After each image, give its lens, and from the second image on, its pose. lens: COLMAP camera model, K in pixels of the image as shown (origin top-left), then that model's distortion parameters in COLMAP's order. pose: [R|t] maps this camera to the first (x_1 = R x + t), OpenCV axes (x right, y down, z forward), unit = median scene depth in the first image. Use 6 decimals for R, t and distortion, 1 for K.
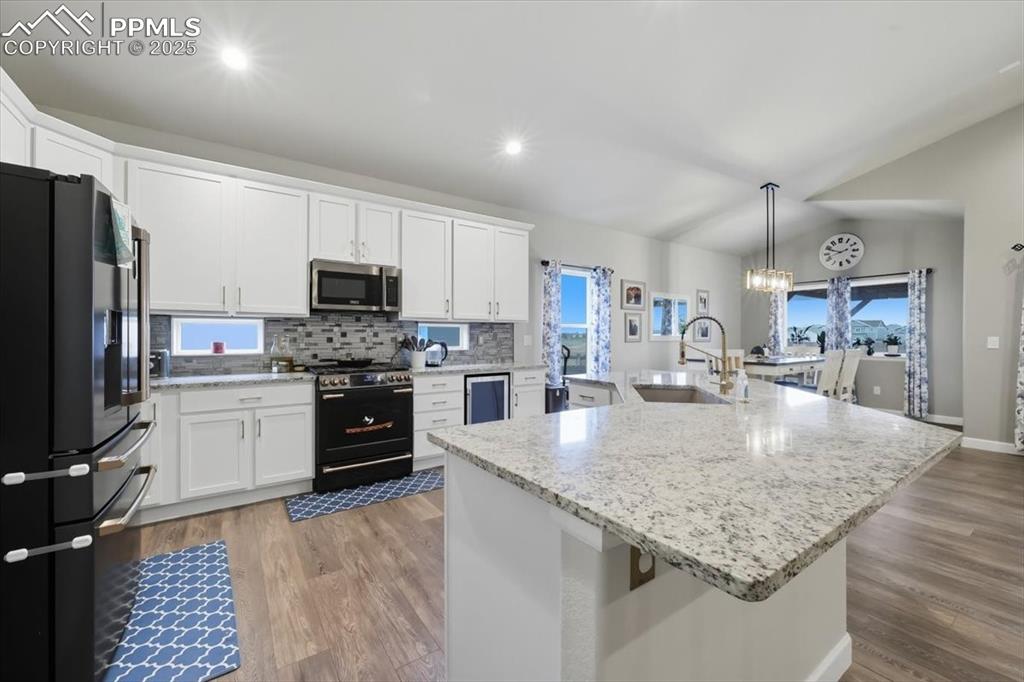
lens RADIAL K [[415.9, 0, 514.8], [0, 415.9, 336.4], [0, 0, 1]] dist [-0.002172, 0.001171]
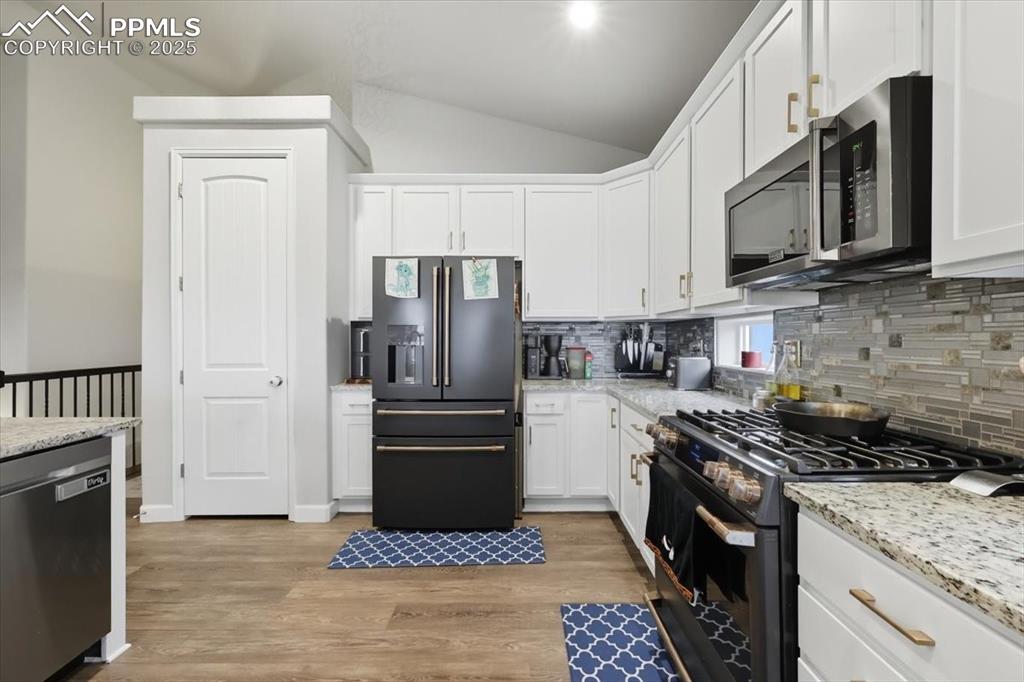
lens RADIAL K [[415.9, 0, 519.2], [0, 415.9, 337.2], [0, 0, 1]] dist [-0.002172, 0.001171]
pose [[-0.572640, -0.005625, -0.819787, 0.048887], [-0.003720, 0.999984, -0.004263, -0.003614], [0.819798, 0.000608, -0.572652, 0.764150]]
